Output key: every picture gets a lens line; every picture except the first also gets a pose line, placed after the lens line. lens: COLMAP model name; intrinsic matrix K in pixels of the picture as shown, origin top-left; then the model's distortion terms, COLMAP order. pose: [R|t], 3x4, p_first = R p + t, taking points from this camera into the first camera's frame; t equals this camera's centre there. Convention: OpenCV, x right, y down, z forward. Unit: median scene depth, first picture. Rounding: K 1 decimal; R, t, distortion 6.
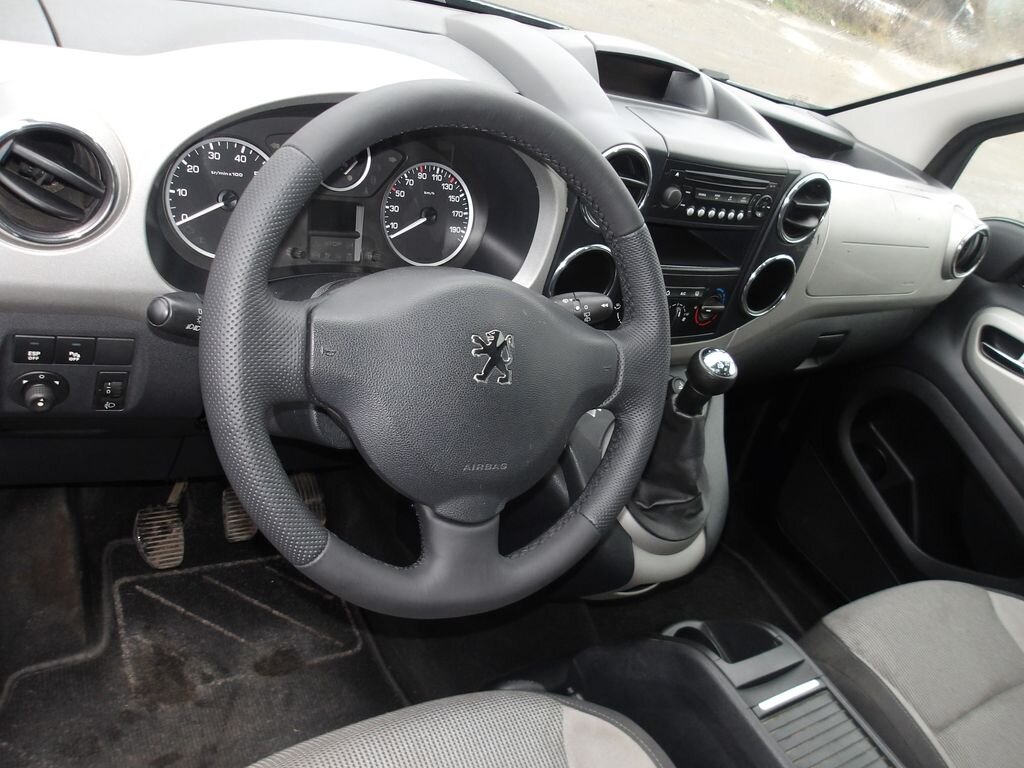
lens RADIAL K [[857.2, 0, 506.5], [0, 857.2, 385.4], [0, 0, 1]] dist [-0.001238, 0.005838]
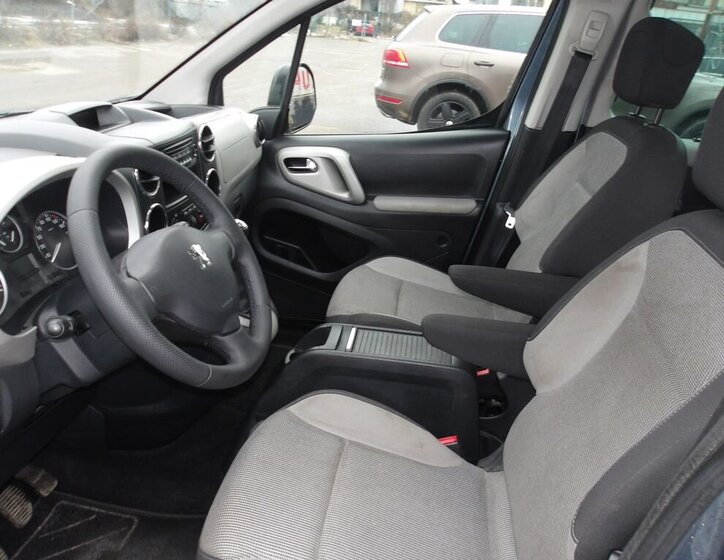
lens RADIAL K [[635.8, 0, 362.0], [0, 635.8, 280.0], [0, 0, 1]] dist [-0.002021, 0.009446]
pose [[0.599761, -0.555212, 0.576217, -0.493310], [0.558728, 0.806070, 0.195127, -0.048797], [-0.572808, 0.204919, 0.793662, -0.302194]]
